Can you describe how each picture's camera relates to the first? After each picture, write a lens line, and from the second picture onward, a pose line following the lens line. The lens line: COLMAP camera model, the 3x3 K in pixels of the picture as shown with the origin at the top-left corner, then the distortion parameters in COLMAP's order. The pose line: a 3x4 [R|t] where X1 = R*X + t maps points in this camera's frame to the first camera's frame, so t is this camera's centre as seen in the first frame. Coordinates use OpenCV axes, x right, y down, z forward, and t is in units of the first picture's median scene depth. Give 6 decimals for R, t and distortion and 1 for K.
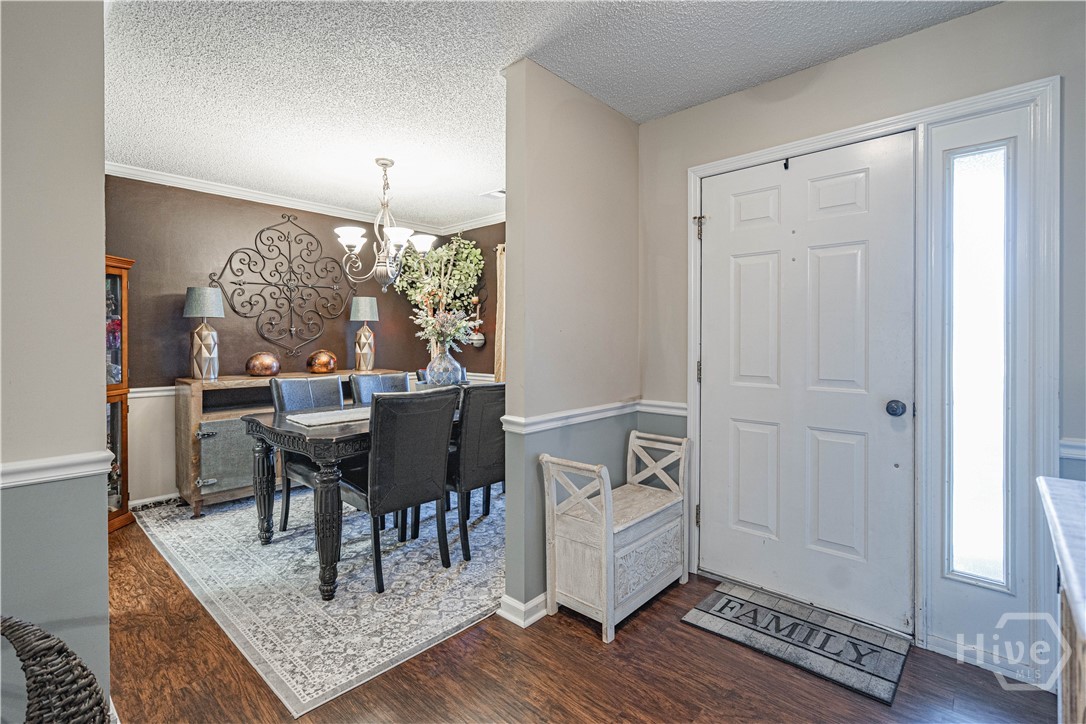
lens RADIAL K [[491.4, 0, 543.9], [0, 491.4, 340.7], [0, 0, 1]] dist [-0.007128, -0.001867]
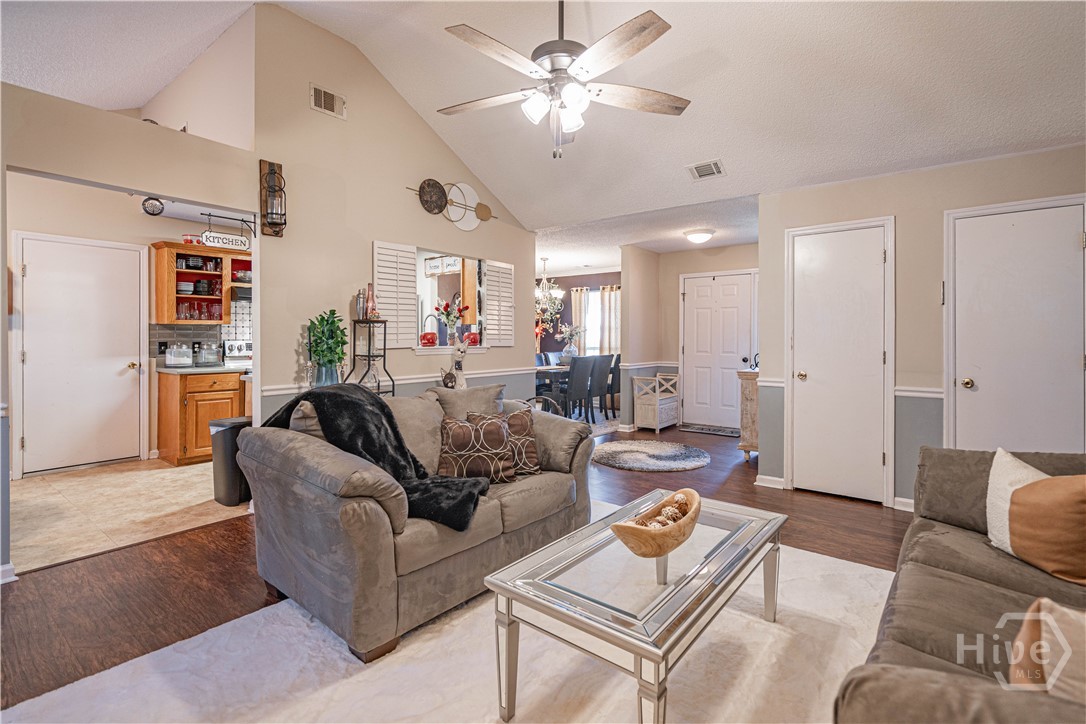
lens RADIAL K [[491.4, 0, 539.9], [0, 491.4, 337.5], [0, 0, 1]] dist [-0.007128, -0.001867]
pose [[0.996895, 0.006824, 0.078445, -0.700762], [-0.006534, 0.999971, -0.003956, 0.009378], [-0.078470, 0.003431, 0.996911, -1.677654]]
